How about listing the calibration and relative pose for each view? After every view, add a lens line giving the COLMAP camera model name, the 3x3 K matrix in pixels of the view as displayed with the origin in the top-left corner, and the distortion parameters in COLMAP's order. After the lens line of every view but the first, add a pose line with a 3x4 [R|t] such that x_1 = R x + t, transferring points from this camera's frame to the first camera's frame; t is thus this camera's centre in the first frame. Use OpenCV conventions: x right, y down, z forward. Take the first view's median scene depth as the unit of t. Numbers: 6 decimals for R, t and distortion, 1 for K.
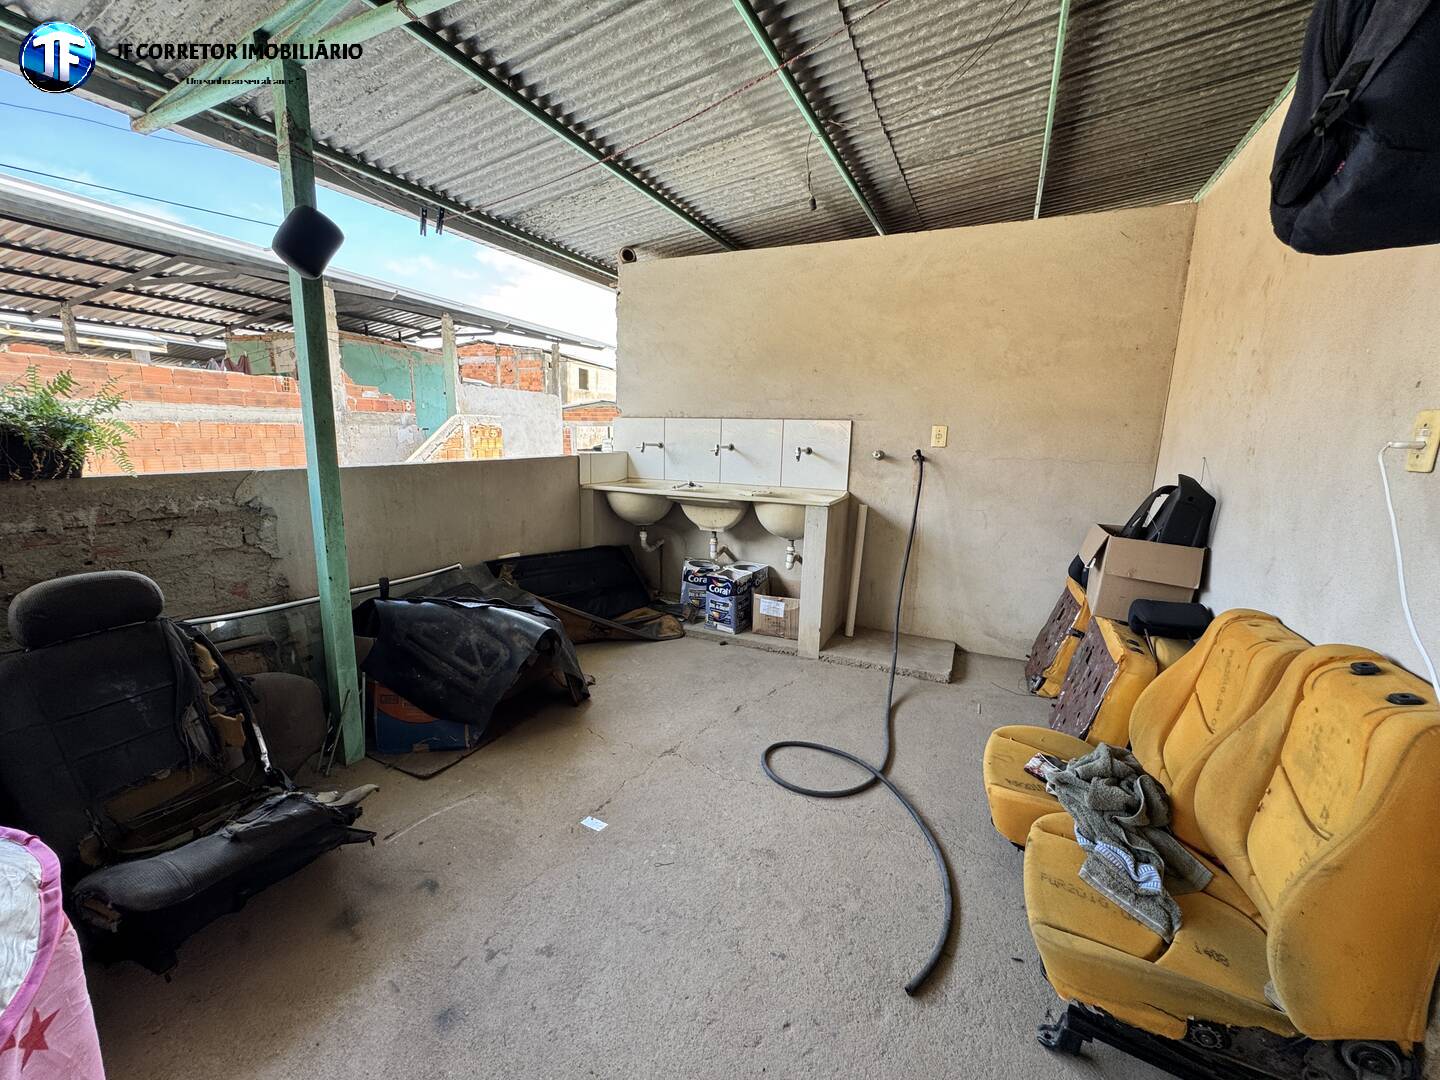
lens RADIAL K [[573.8, 0, 710.6], [0, 573.8, 538.4], [0, 0, 1]] dist [-0.002357, 0.000455]
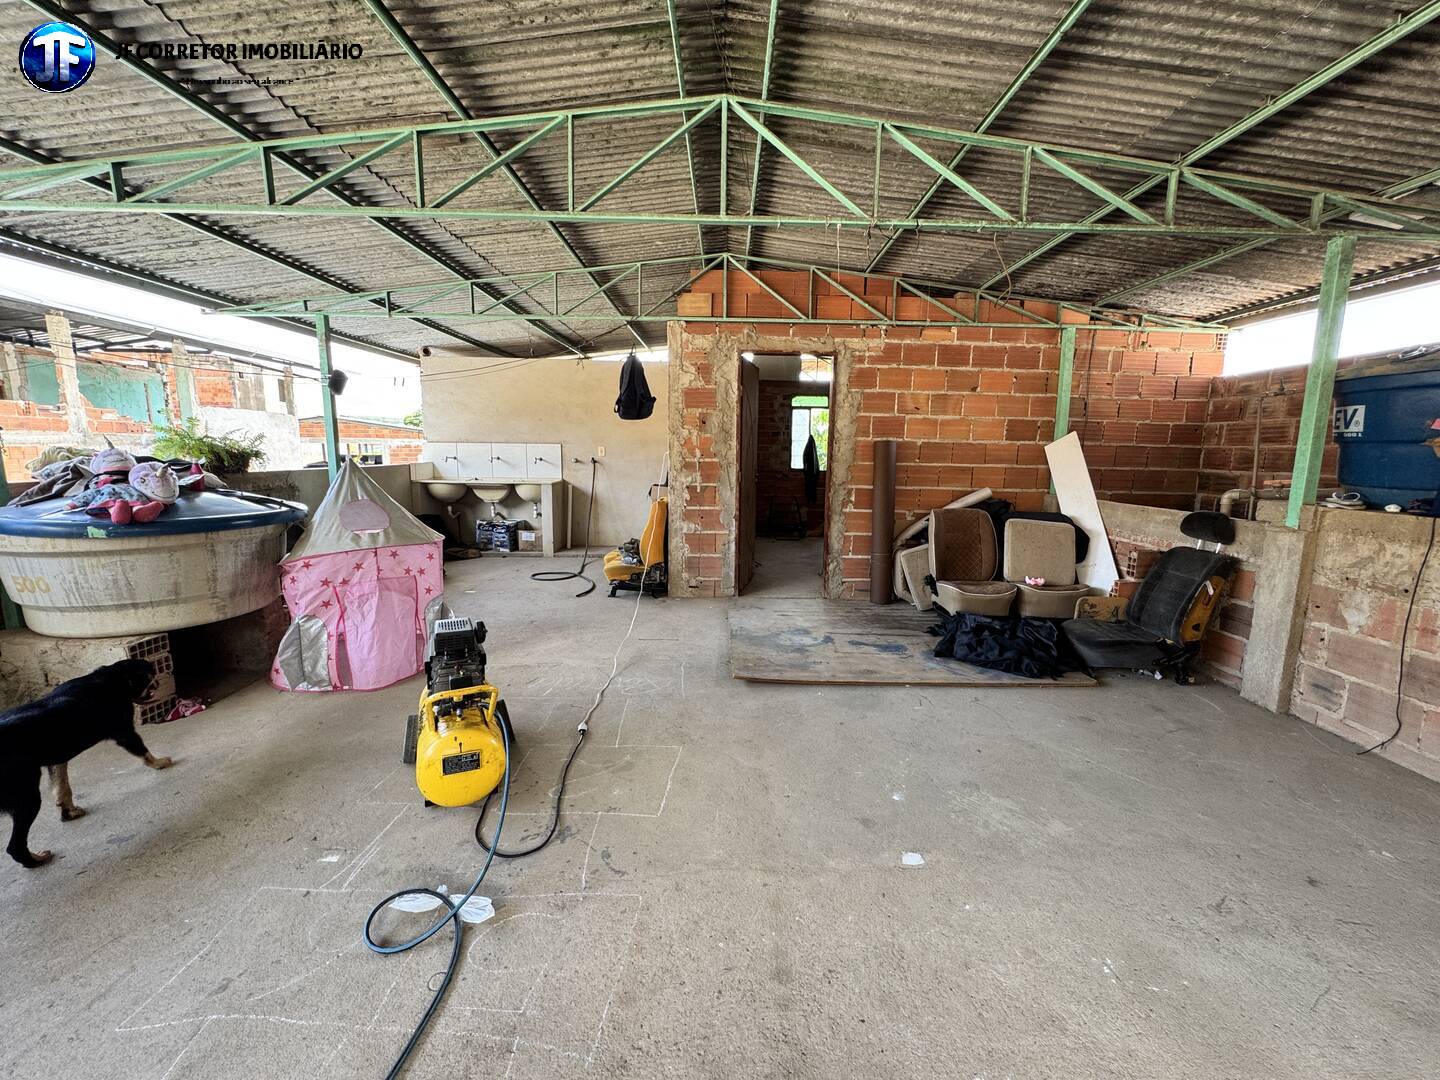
lens RADIAL K [[573.8, 0, 719.4], [0, 573.8, 538.8], [0, 0, 1]] dist [-0.002357, 0.000455]
pose [[0.897485, -0.077769, 0.434134, -0.165152], [0.087877, 0.996126, -0.003226, 0.192609], [-0.432201, 0.041045, 0.900843, -1.101167]]
